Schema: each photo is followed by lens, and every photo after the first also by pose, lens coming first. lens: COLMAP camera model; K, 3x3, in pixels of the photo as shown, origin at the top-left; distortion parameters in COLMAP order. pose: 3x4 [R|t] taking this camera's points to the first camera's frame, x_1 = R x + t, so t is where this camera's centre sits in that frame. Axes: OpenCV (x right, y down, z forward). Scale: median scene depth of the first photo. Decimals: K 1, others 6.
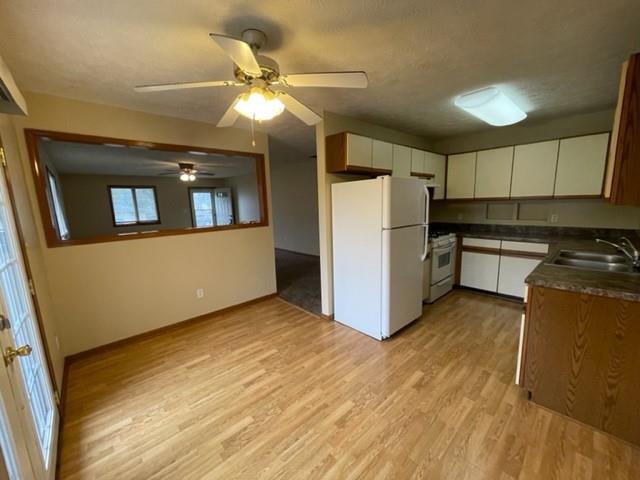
lens RADIAL K [[260.5, 0, 317.0], [0, 260.5, 242.1], [0, 0, 1]] dist [-0.004091, -0.000032]
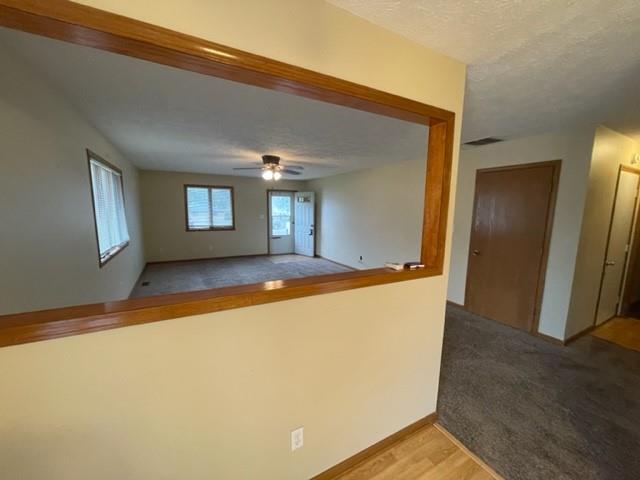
lens RADIAL K [[260.5, 0, 314.9], [0, 260.5, 242.5], [0, 0, 1]] dist [-0.004091, -0.000032]
pose [[0.967218, 0.079381, -0.241222, -0.349298], [-0.084653, 0.996344, -0.011554, -0.113281], [0.239423, 0.031595, 0.970401, 0.599916]]
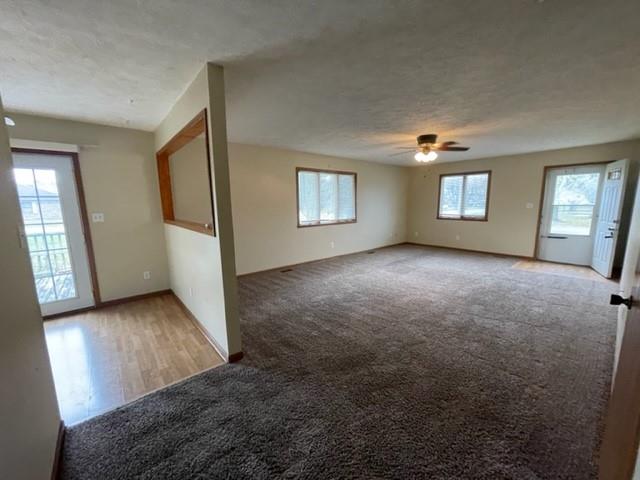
lens RADIAL K [[260.5, 0, 316.9], [0, 260.5, 241.9], [0, 0, 1]] dist [-0.004091, -0.000032]
pose [[-0.049031, 0.185855, -0.981353, 0.433408], [-0.142047, 0.971250, 0.191038, -0.232045], [0.988645, 0.148765, -0.021221, 1.458406]]
